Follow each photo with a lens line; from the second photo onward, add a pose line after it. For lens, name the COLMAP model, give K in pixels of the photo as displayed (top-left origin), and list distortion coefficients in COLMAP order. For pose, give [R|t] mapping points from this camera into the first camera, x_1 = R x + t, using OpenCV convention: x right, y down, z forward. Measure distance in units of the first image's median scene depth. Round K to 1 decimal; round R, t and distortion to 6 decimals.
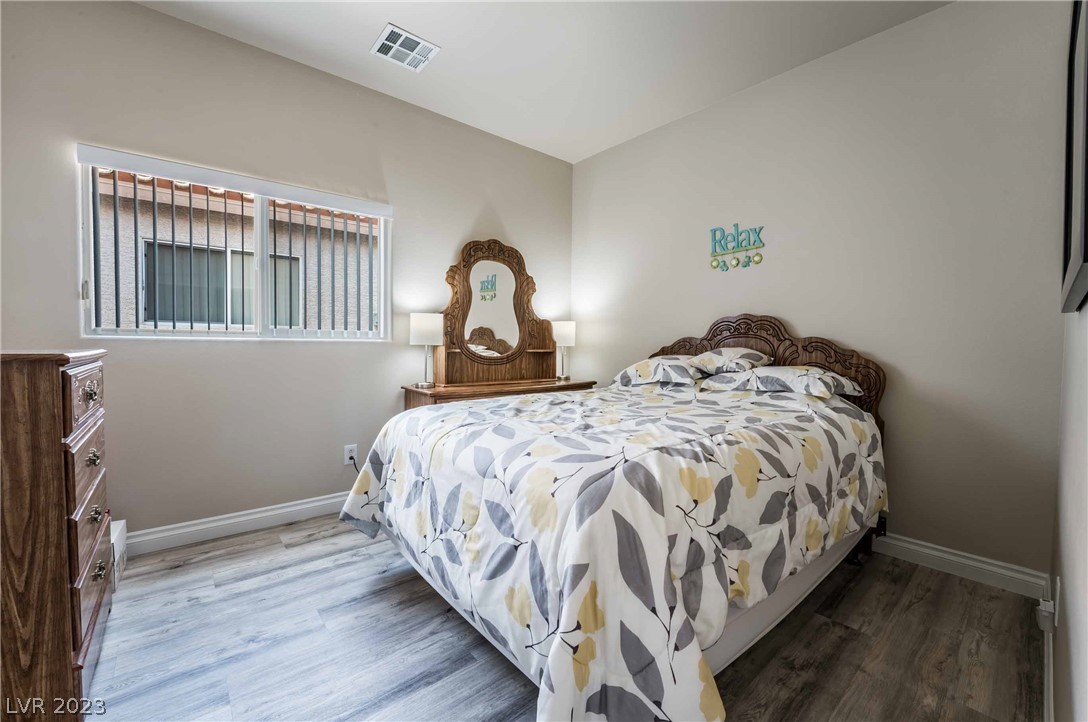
lens RADIAL K [[441.1, 0, 544.0], [0, 441.1, 361.0], [0, 0, 1]] dist [-0.033016, 0.005263]
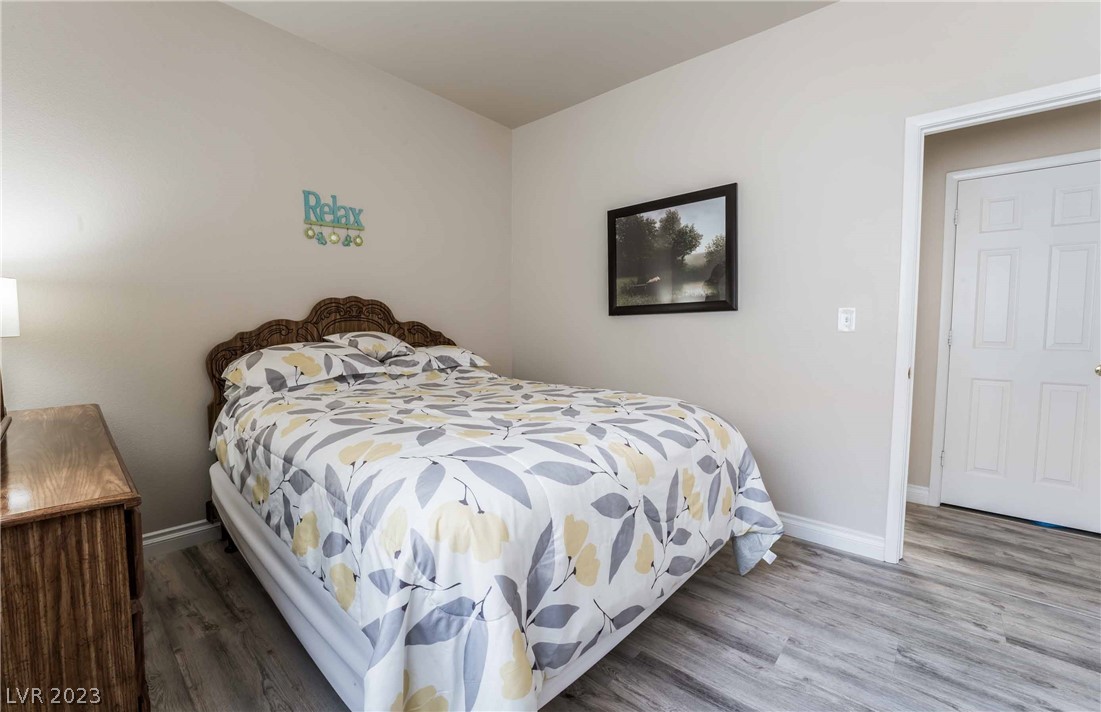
lens RADIAL K [[451.0, 0, 555.8], [0, 451.0, 359.4], [0, 0, 1]] dist [-0.041032, 0.000011]
pose [[-0.149202, -0.075599, 0.985912, -0.629268], [0.036013, 0.995996, 0.081822, -0.036963], [-0.988151, 0.047713, -0.145883, 0.770884]]
